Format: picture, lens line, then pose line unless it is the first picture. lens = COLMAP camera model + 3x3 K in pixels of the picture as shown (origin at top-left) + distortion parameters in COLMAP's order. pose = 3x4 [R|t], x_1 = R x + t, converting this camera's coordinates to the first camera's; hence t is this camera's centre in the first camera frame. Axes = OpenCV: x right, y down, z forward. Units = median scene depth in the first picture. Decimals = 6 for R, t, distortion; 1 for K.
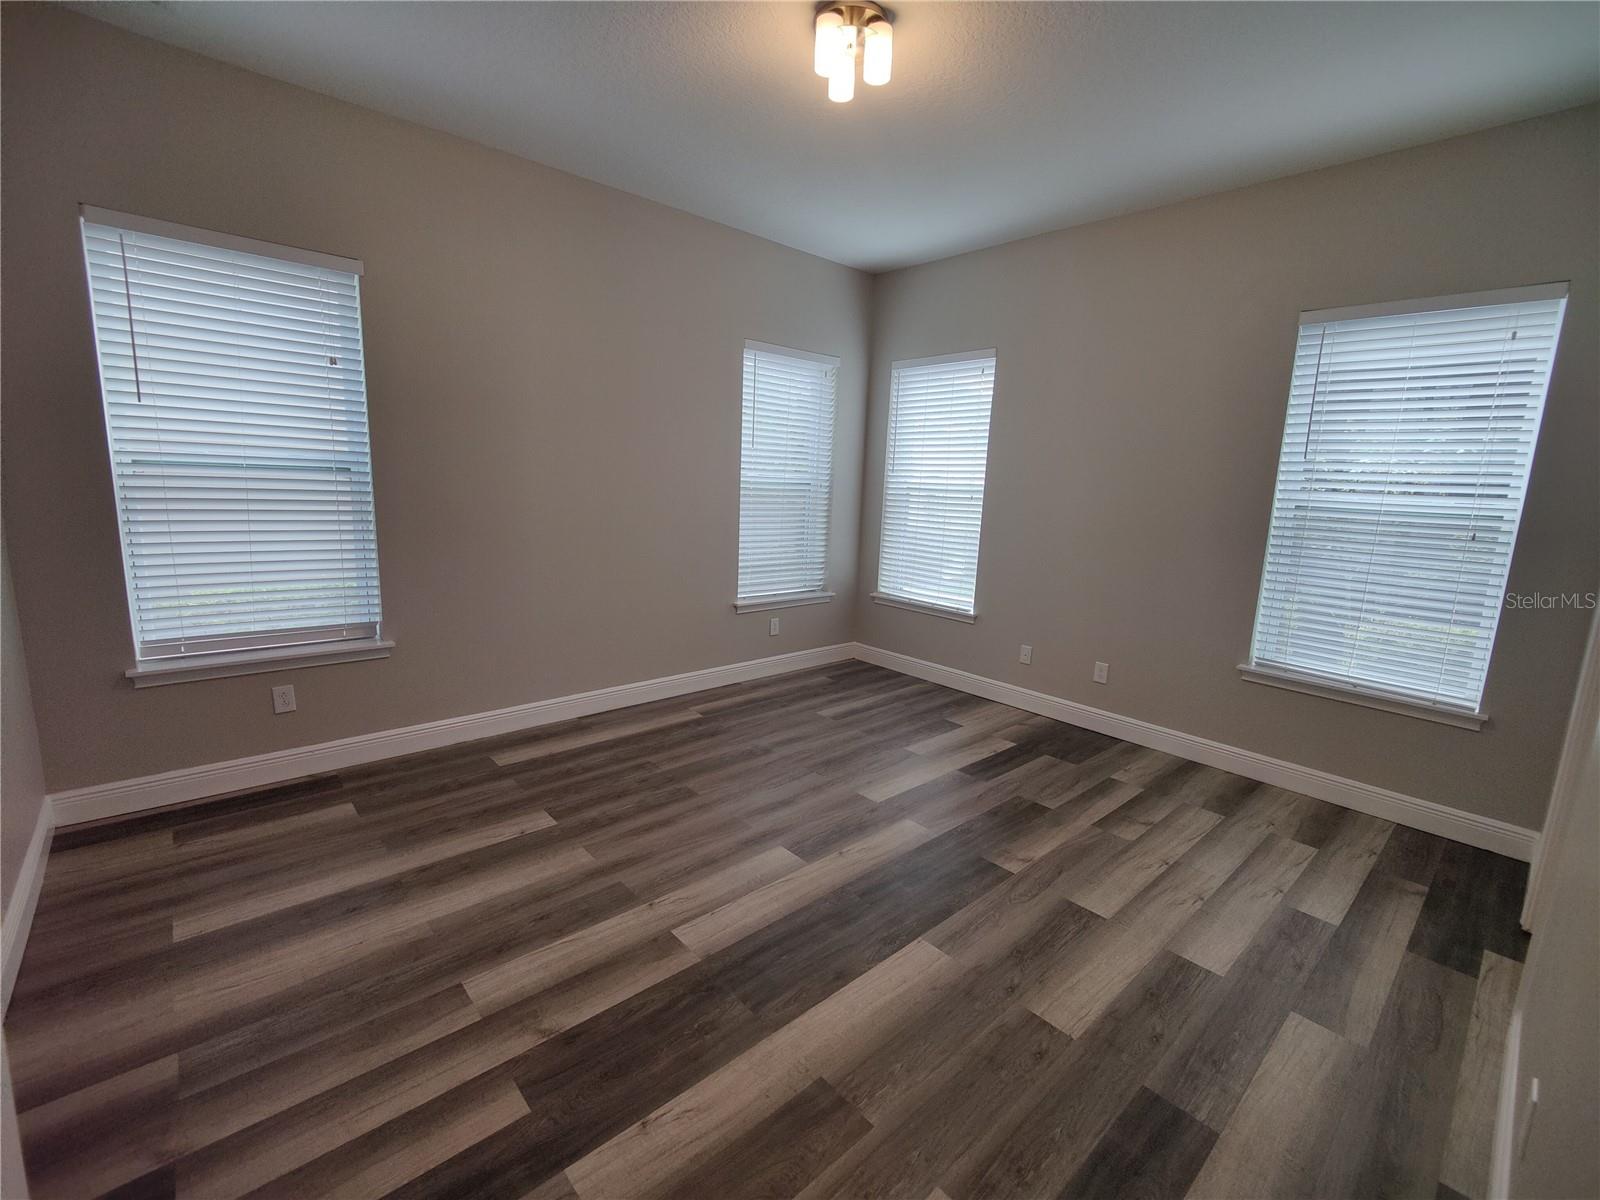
lens RADIAL K [[691.1, 0, 804.6], [0, 691.1, 588.6], [0, 0, 1]] dist [0.016923, -0.012561]
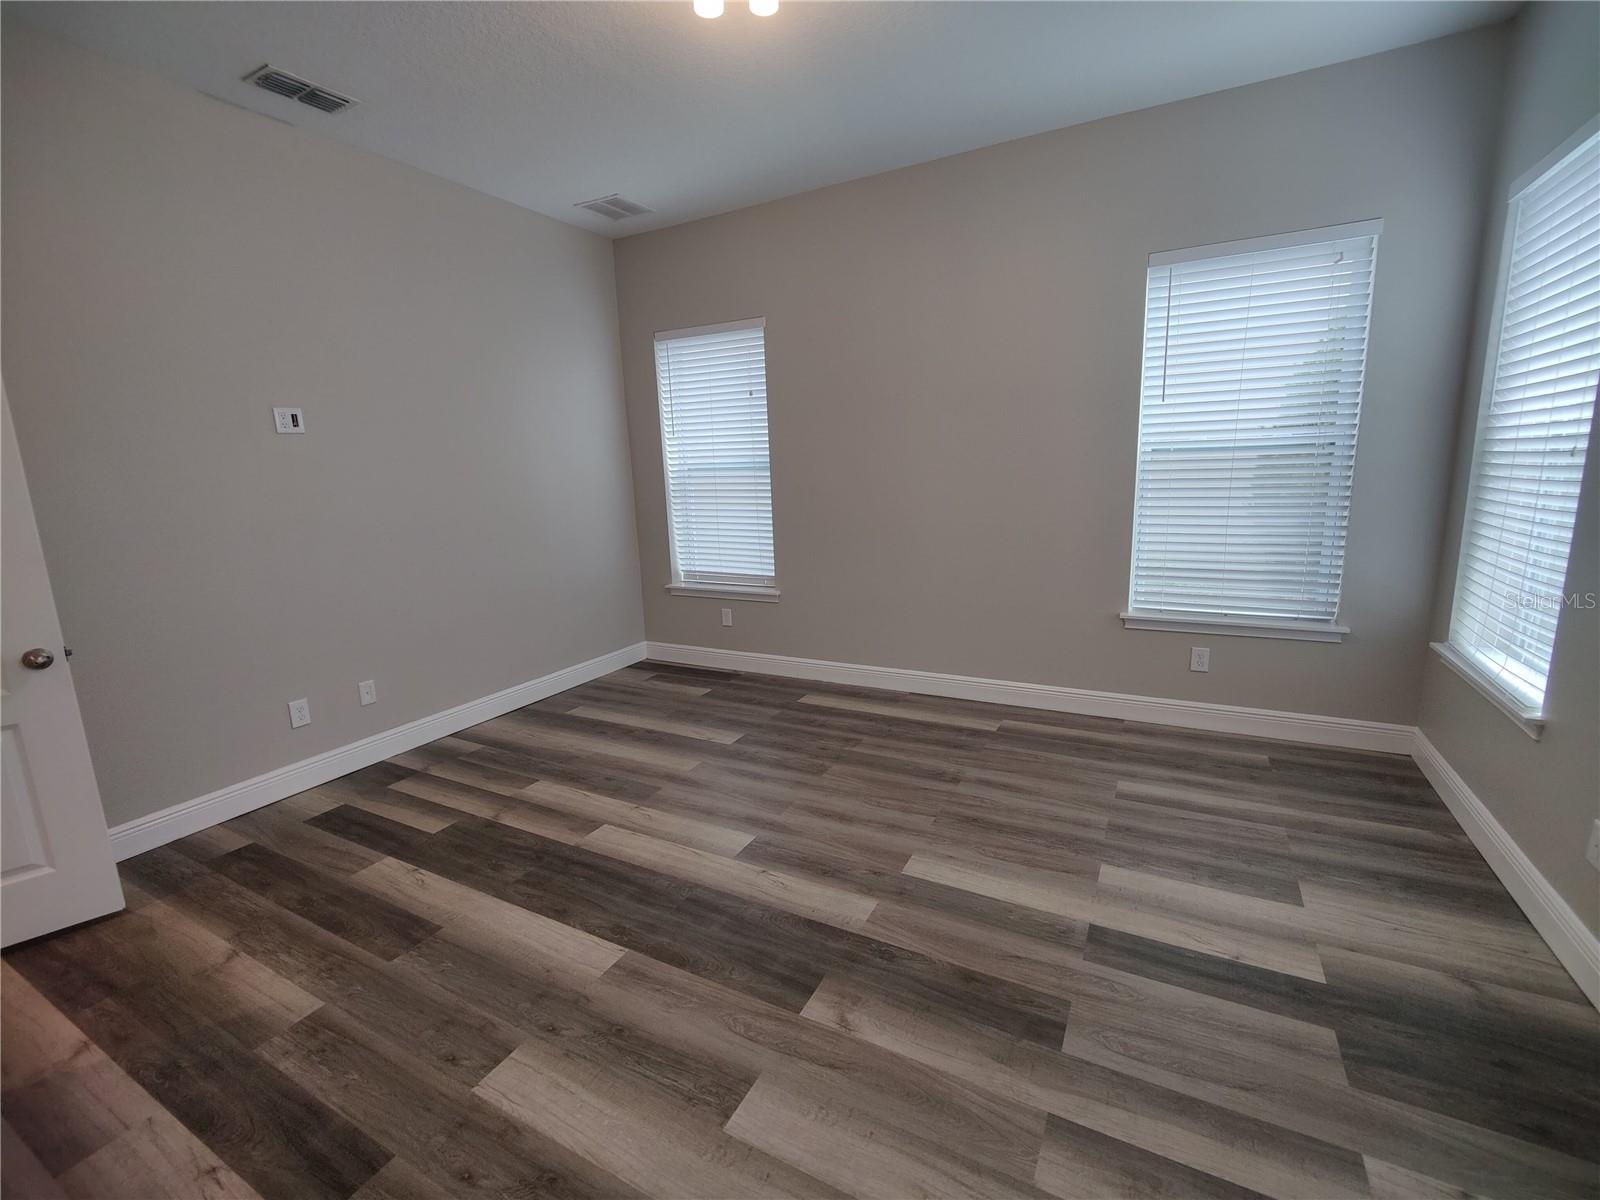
lens RADIAL K [[691.1, 0, 798.3], [0, 691.1, 587.4], [0, 0, 1]] dist [0.016923, -0.012561]
pose [[0.334156, 0.113716, -0.935633, 0.708931], [-0.103404, 0.991126, 0.083531, -0.050327], [0.936828, 0.068835, 0.342949, 0.582240]]
